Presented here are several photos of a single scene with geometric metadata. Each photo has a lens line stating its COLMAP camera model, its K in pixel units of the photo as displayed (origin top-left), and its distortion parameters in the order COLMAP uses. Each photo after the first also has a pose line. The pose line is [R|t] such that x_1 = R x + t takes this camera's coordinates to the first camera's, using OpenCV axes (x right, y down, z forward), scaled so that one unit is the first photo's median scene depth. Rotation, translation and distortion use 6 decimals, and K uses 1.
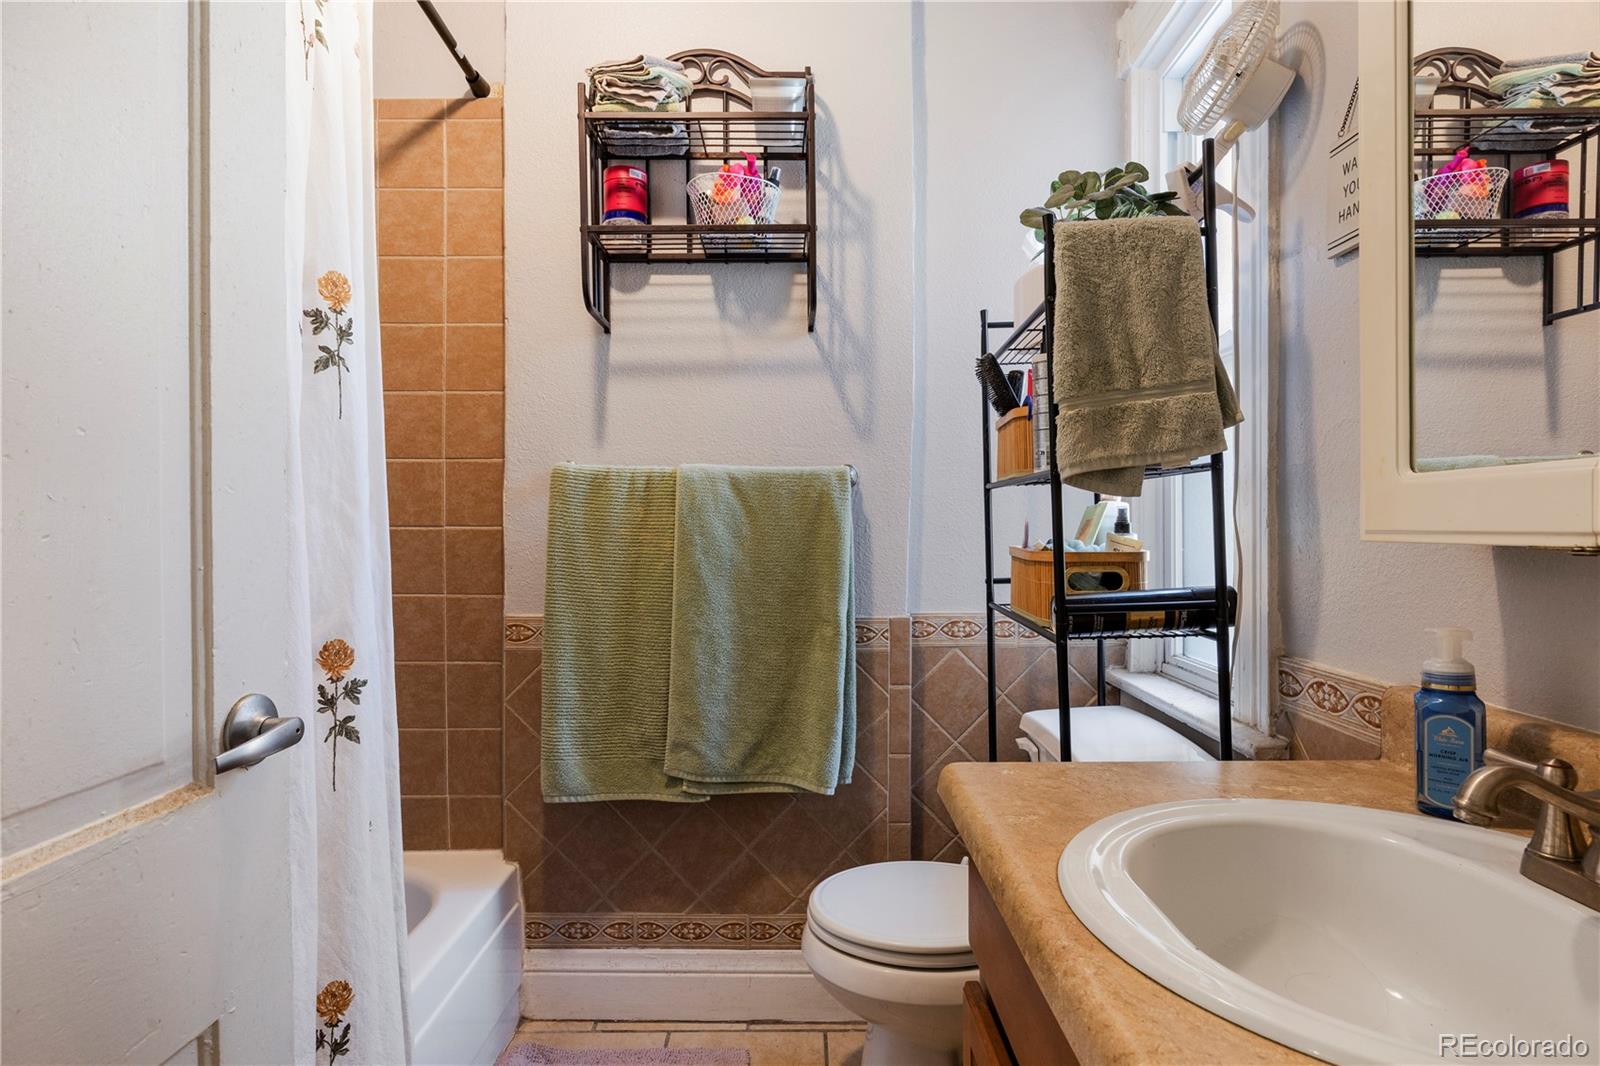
lens RADIAL K [[844.7, 0, 767.2], [0, 844.7, 536.1], [0, 0, 1]] dist [-0.003145, -0.000969]
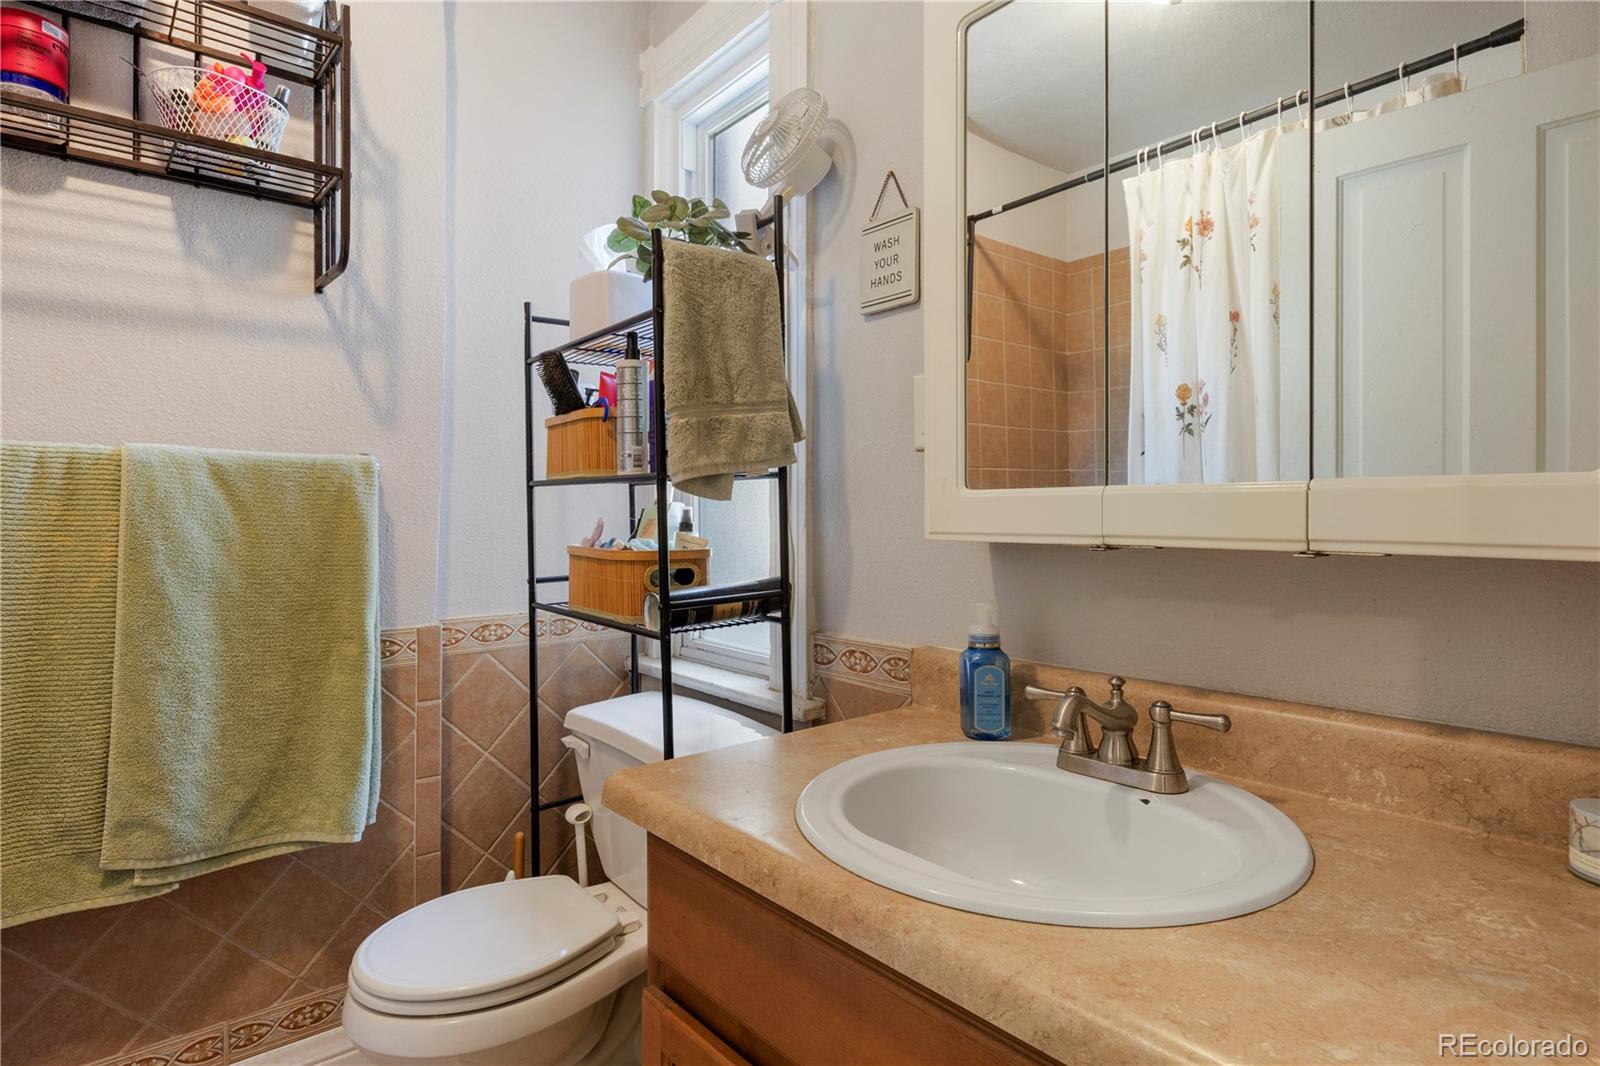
lens RADIAL K [[844.7, 0, 795.1], [0, 844.7, 520.3], [0, 0, 1]] dist [-0.003145, -0.000969]
pose [[0.759829, -0.003598, 0.650113, -0.140096], [0.008885, 0.999949, -0.004850, -0.009247], [-0.650062, 0.009461, 0.759822, 0.063050]]
